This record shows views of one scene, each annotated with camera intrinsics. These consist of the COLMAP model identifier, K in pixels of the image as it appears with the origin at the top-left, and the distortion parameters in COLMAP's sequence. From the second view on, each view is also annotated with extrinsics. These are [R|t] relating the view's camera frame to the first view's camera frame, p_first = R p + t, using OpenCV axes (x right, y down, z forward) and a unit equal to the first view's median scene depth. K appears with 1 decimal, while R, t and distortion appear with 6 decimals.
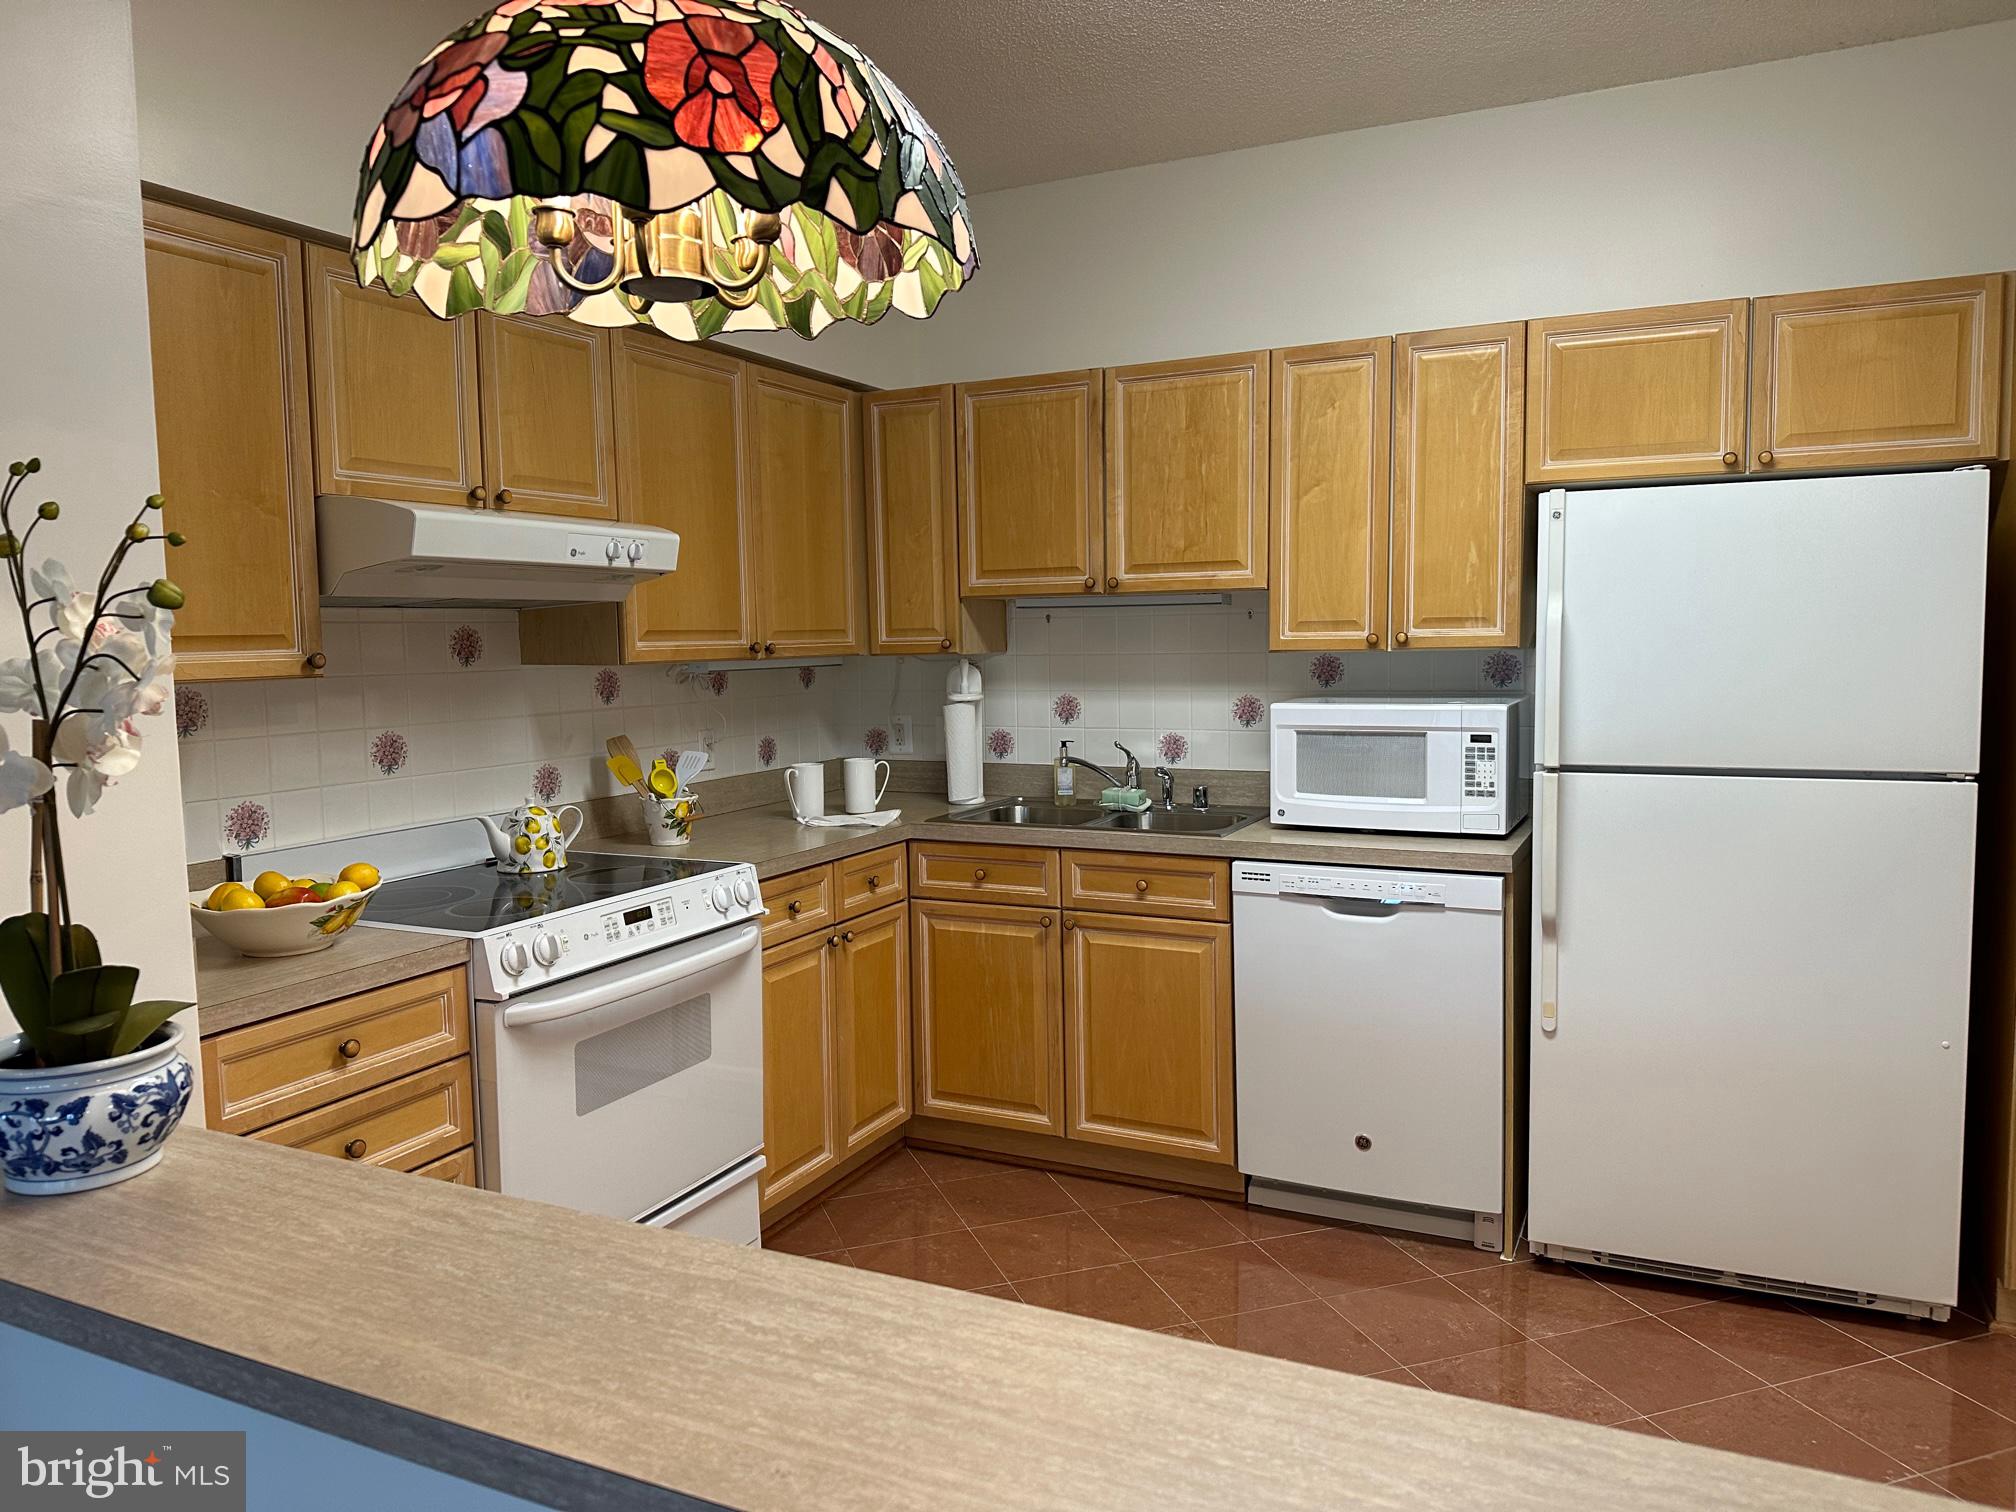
lens RADIAL K [[1401.2, 0, 1009.7], [0, 1401.2, 750.4], [0, 0, 1]] dist [0.122102, -0.198027]
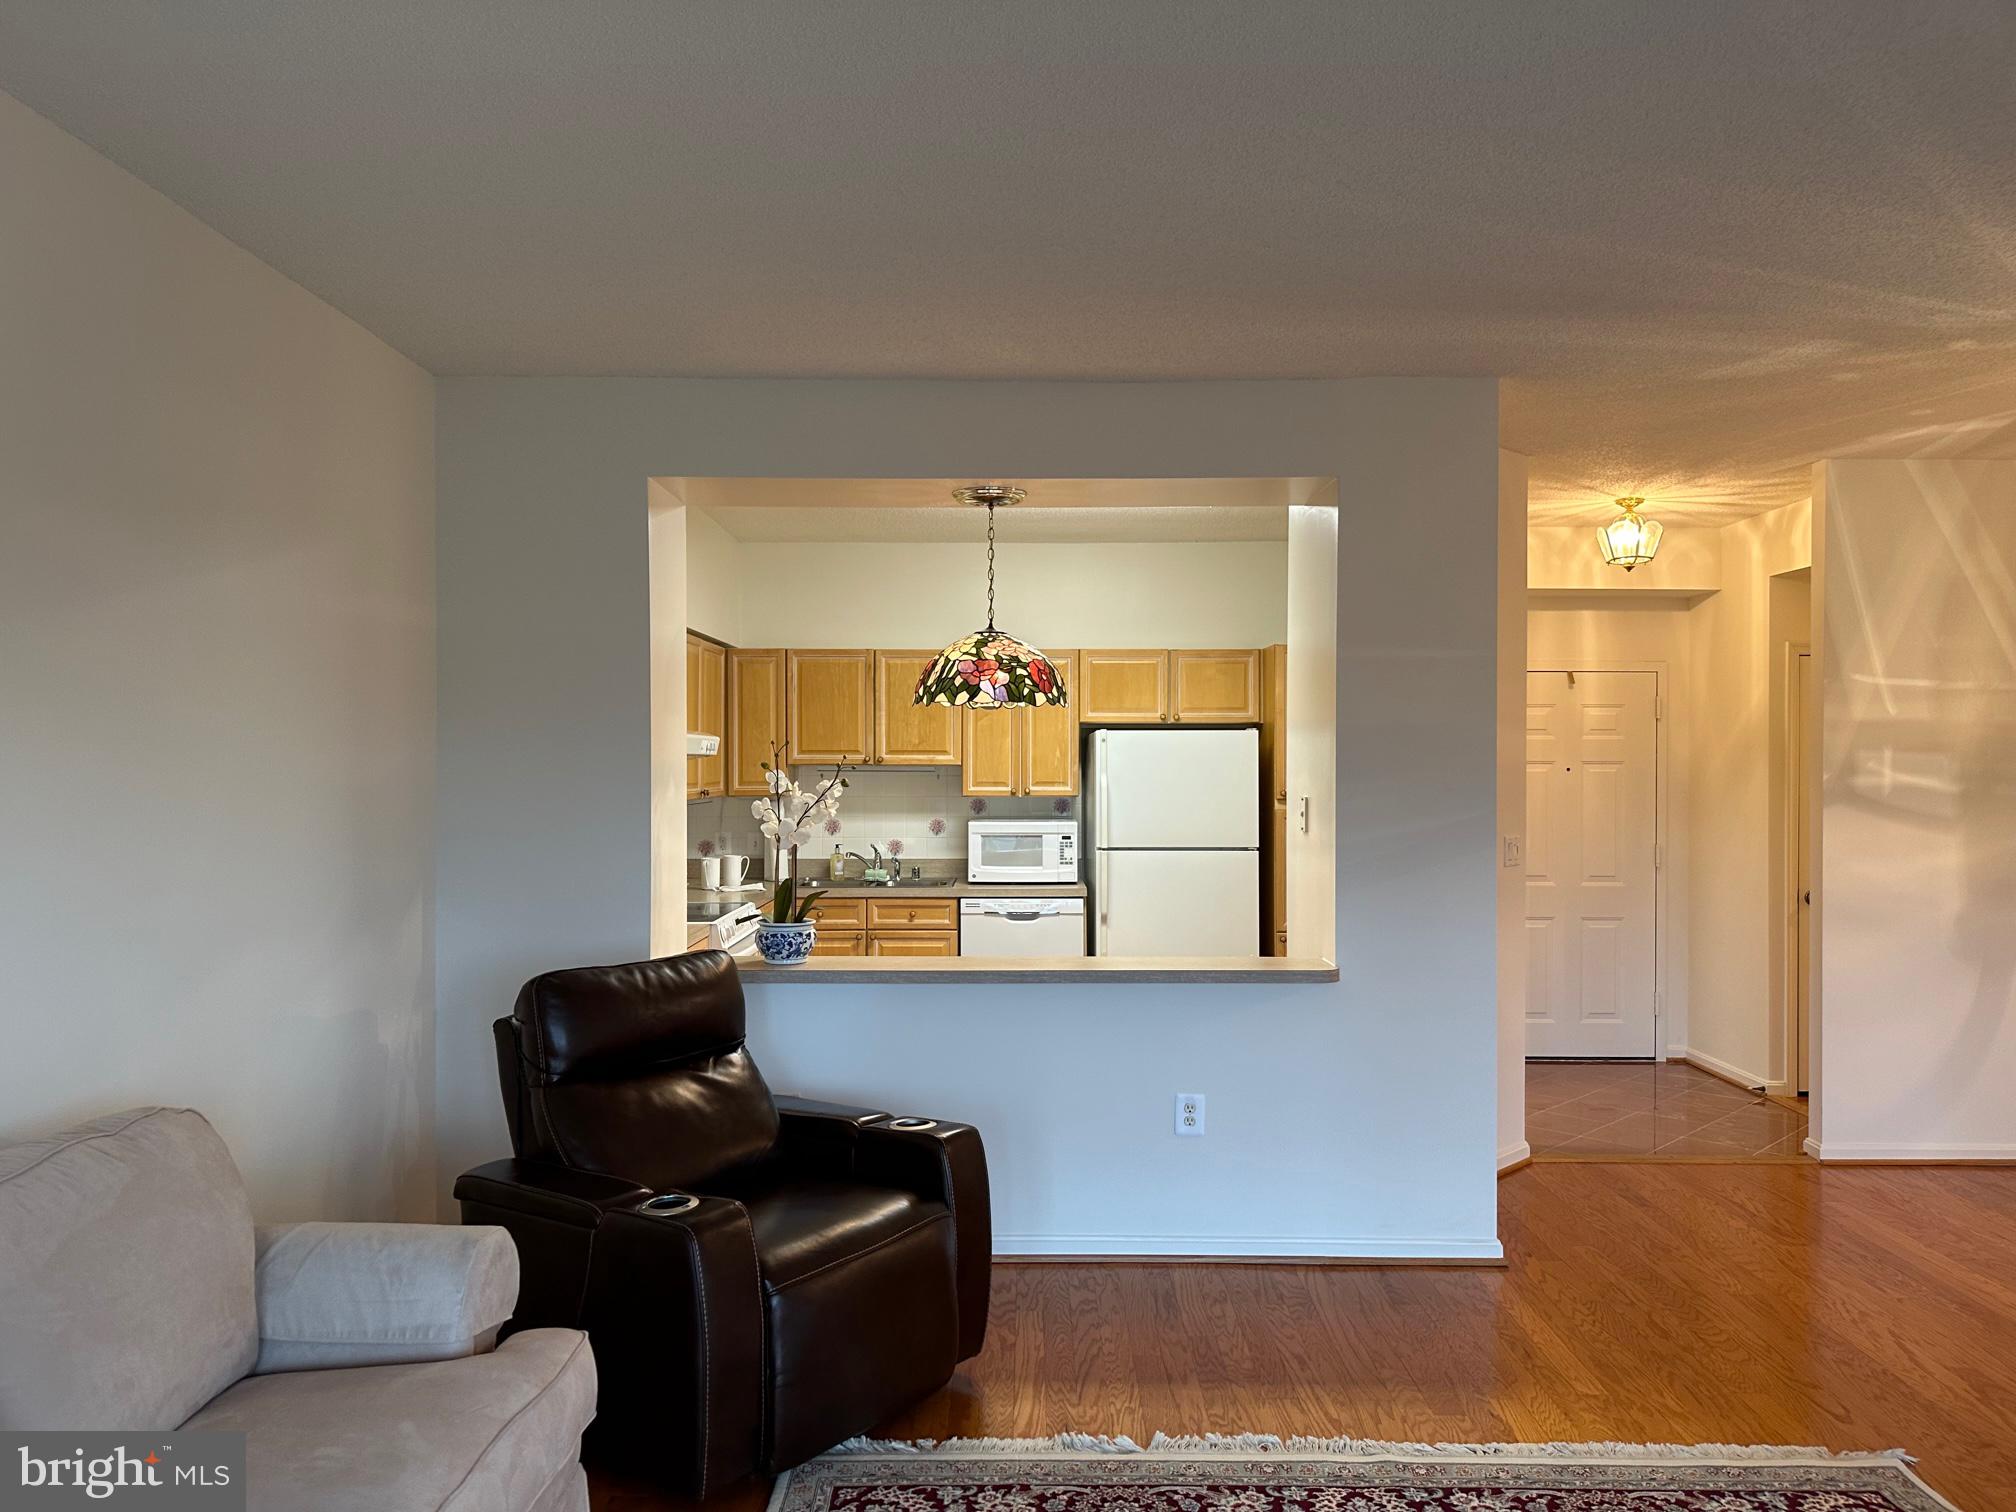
lens RADIAL K [[1393.7, 0, 1021.4], [0, 1393.7, 763.0], [0, 0, 1]] dist [0.117823, -0.141475]
pose [[0.896692, 0.017455, 0.442310, -0.664584], [0.021640, 0.996299, -0.083188, 0.052816], [-0.442125, 0.084166, 0.892996, -0.871611]]
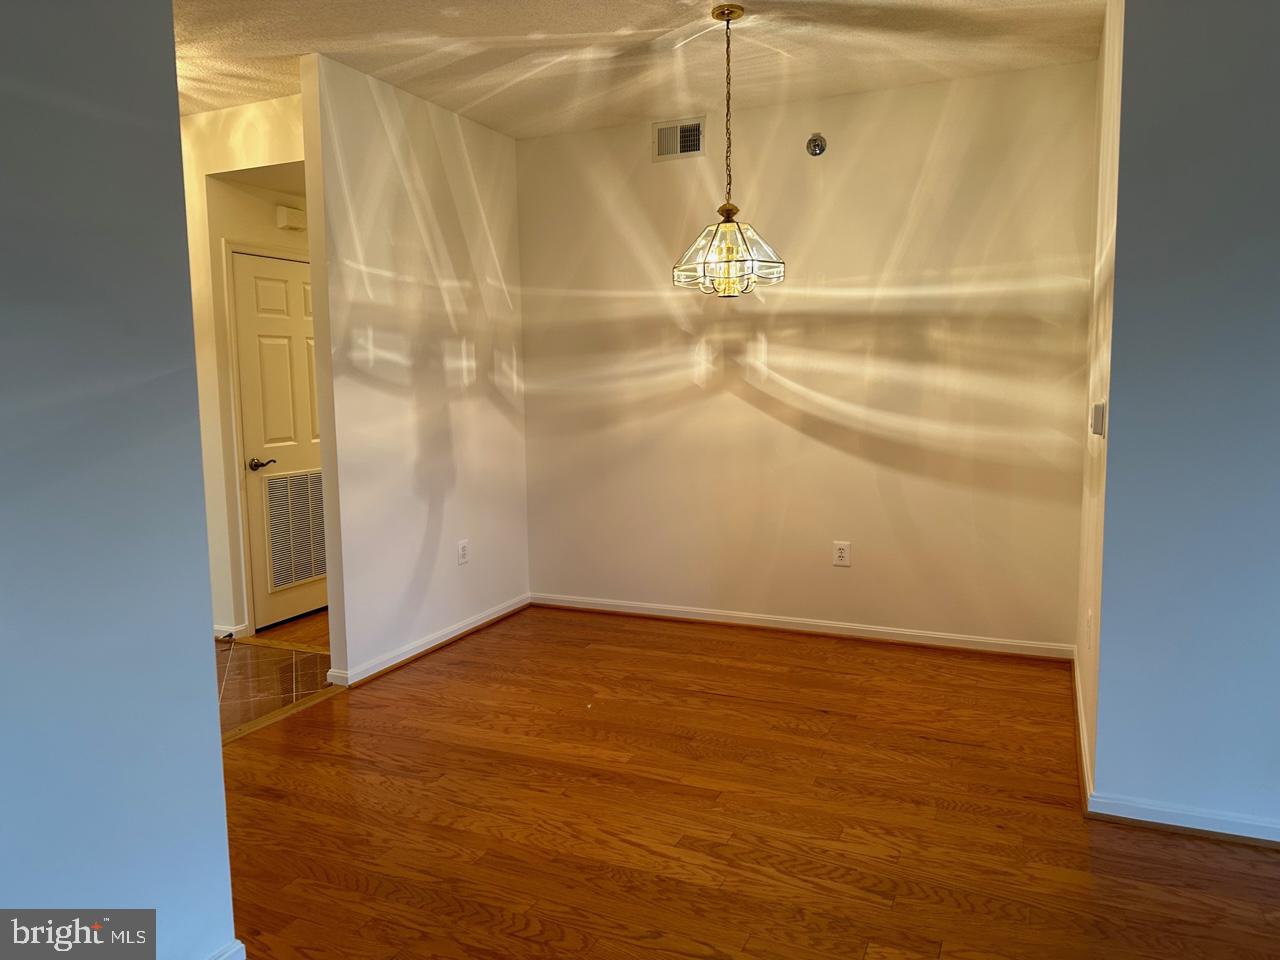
lens RADIAL K [[890.5, 0, 651.2], [0, 890.5, 476.0], [0, 0, 1]] dist [0.114876, -0.206191]
pose [[-0.044737, -0.091147, 0.994832, -0.294067], [0.103208, 0.990079, 0.095353, 0.042955], [-0.993653, 0.106940, -0.034886, -0.165653]]
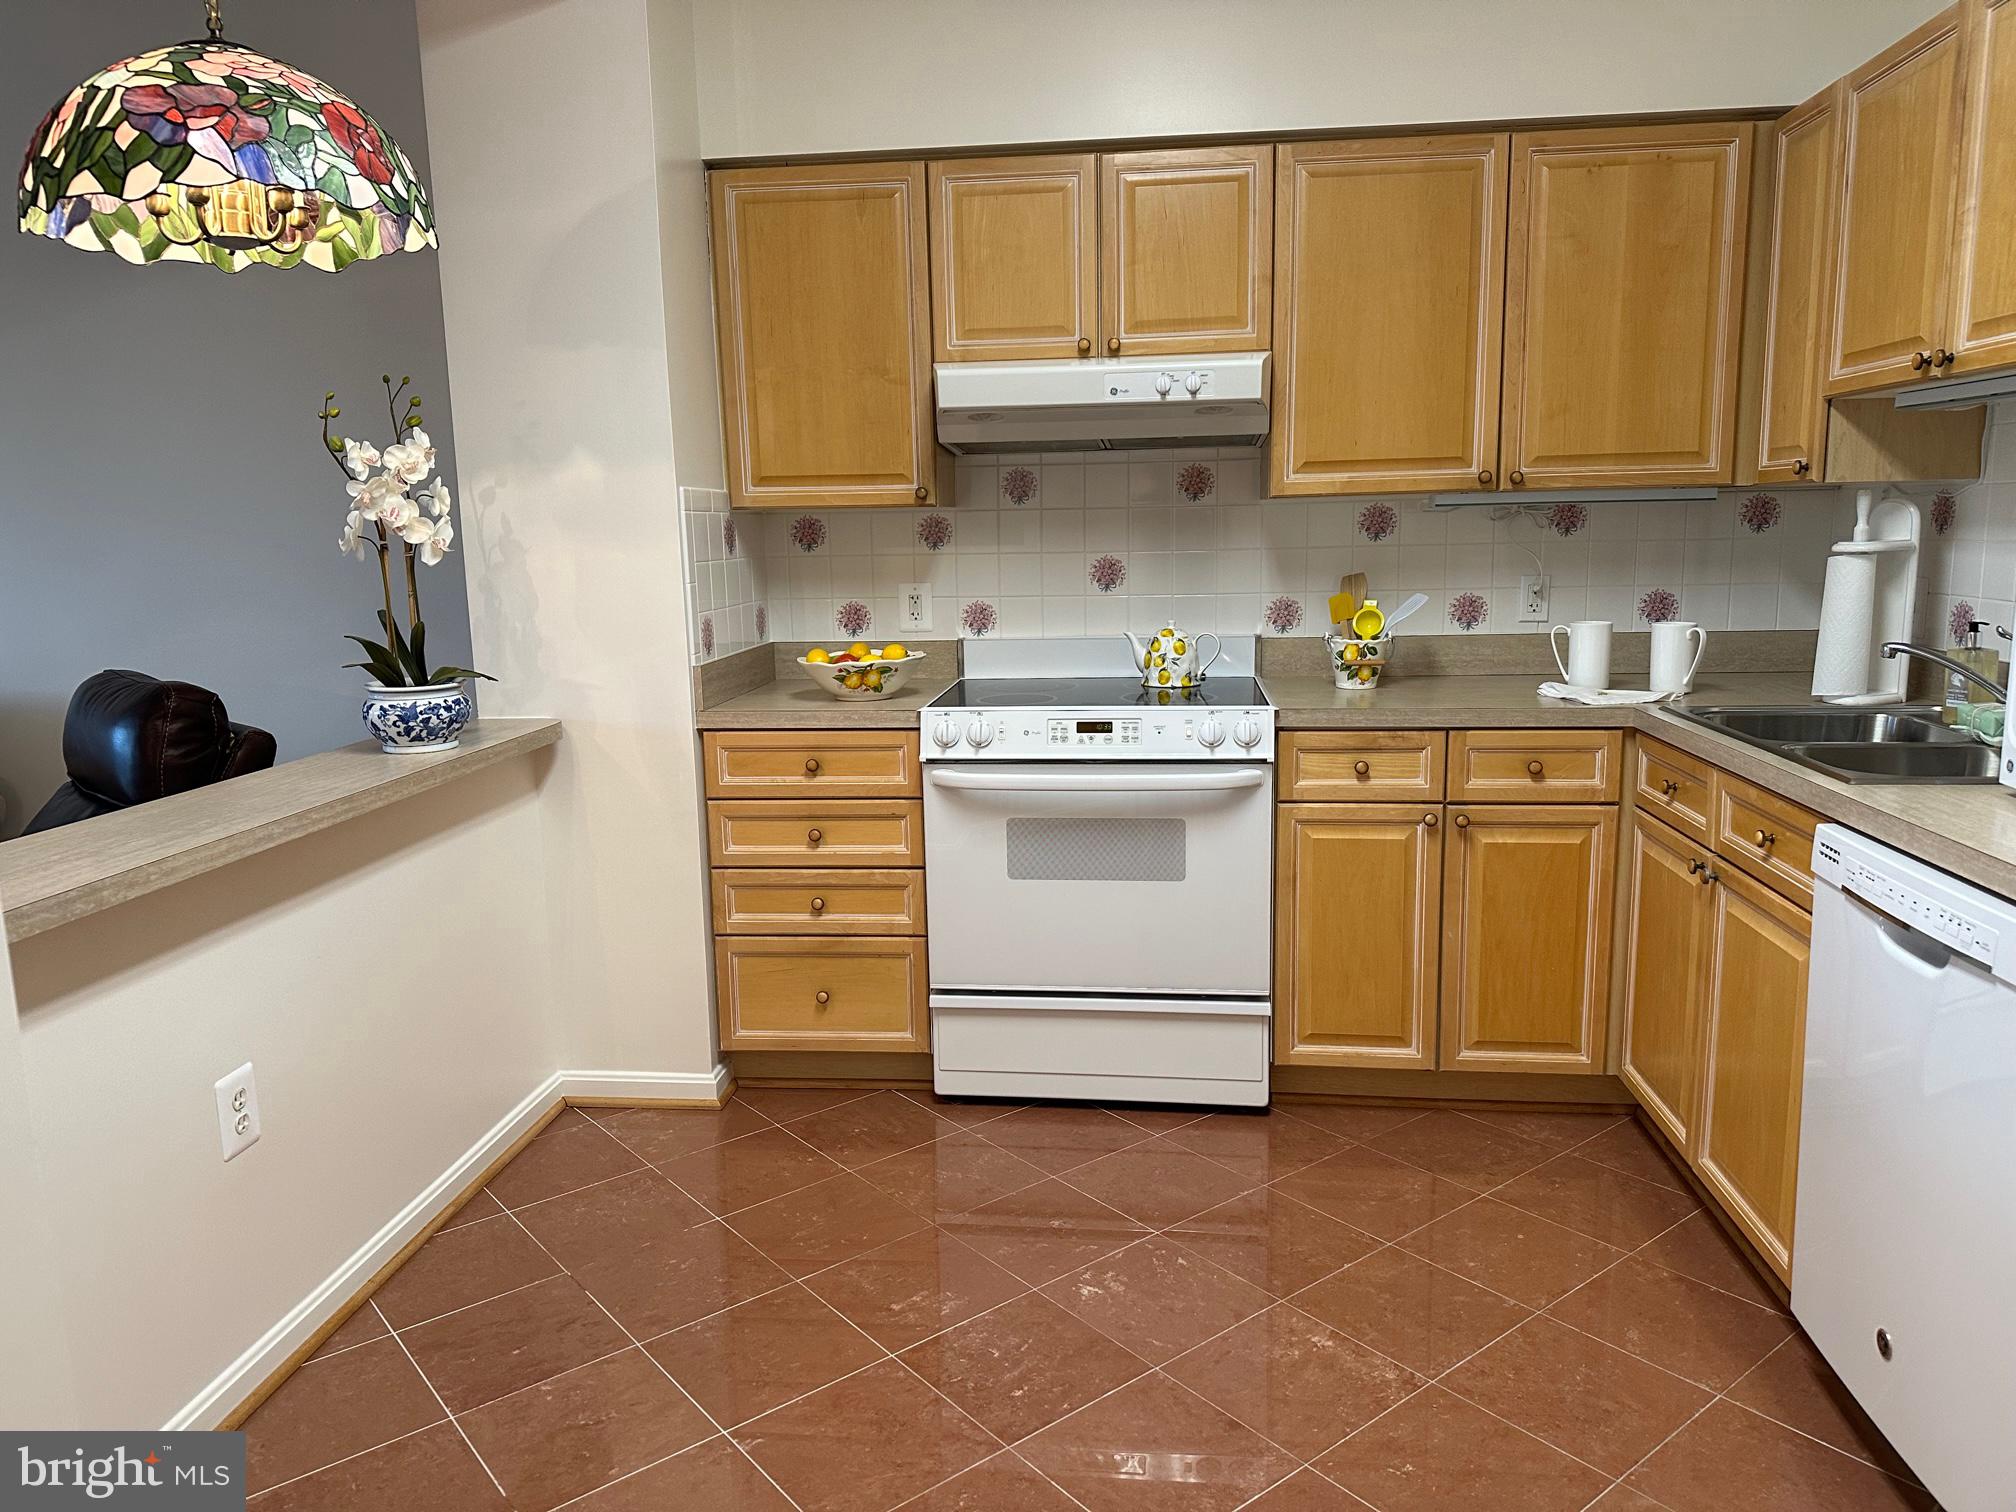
lens RADIAL K [[1422.3, 0, 1005.7], [0, 1422.3, 759.6], [0, 0, 1]] dist [0.163858, -0.273154]
pose [[0.339504, 0.166398, -0.925769, 0.613839], [-0.068153, 0.985993, 0.152229, -0.018976], [0.938132, 0.011411, 0.346089, 0.450188]]
